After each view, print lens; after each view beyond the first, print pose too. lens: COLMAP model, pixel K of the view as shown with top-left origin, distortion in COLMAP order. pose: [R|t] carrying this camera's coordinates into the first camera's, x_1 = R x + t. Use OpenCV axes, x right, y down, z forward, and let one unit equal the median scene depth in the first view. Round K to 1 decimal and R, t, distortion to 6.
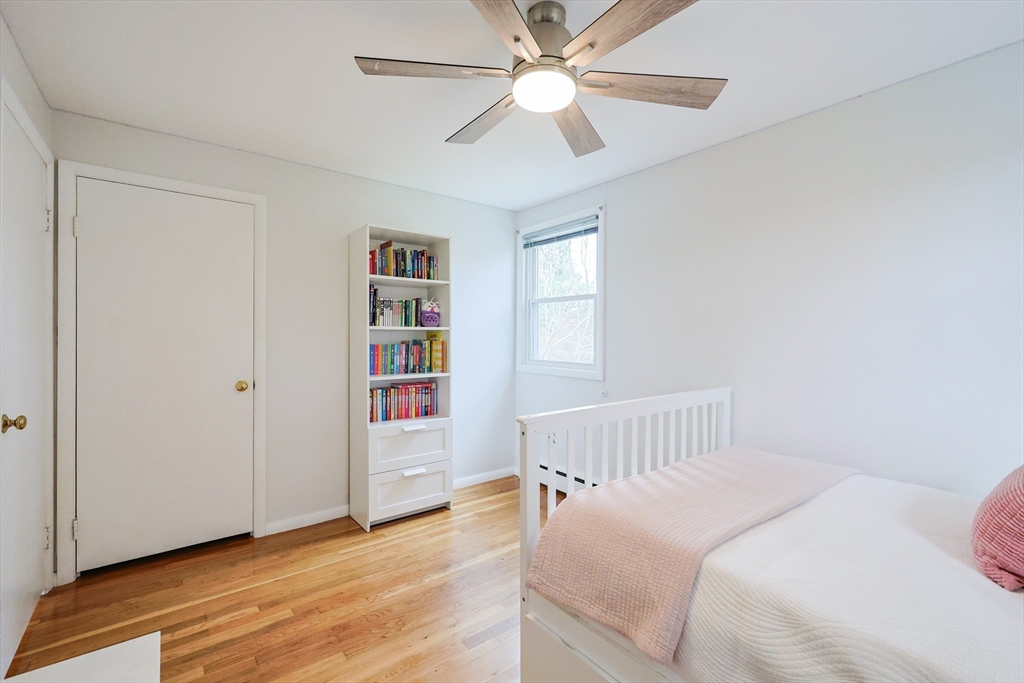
lens RADIAL K [[450.2, 0, 513.4], [0, 450.2, 341.1], [0, 0, 1]] dist [0.000980, 0.000549]
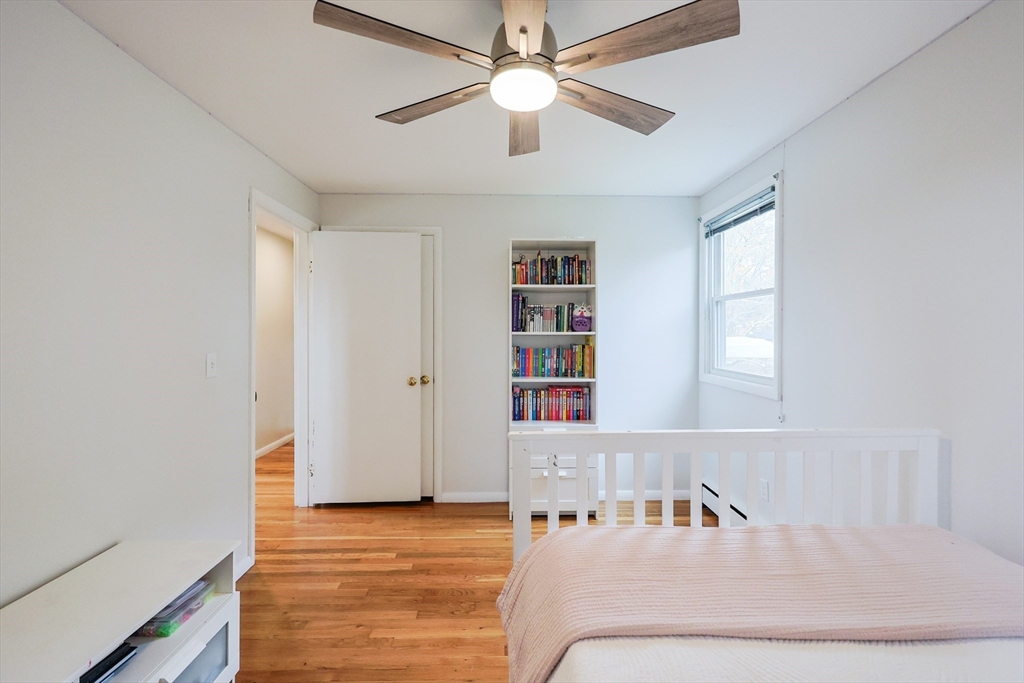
lens RADIAL K [[450.2, 0, 512.1], [0, 450.2, 338.2], [0, 0, 1]] dist [0.000980, 0.000549]
pose [[0.798581, 0.004837, -0.601868, 0.305044], [-0.004587, 0.999988, 0.001951, -0.018398], [0.601870, 0.001203, 0.798593, 0.116315]]
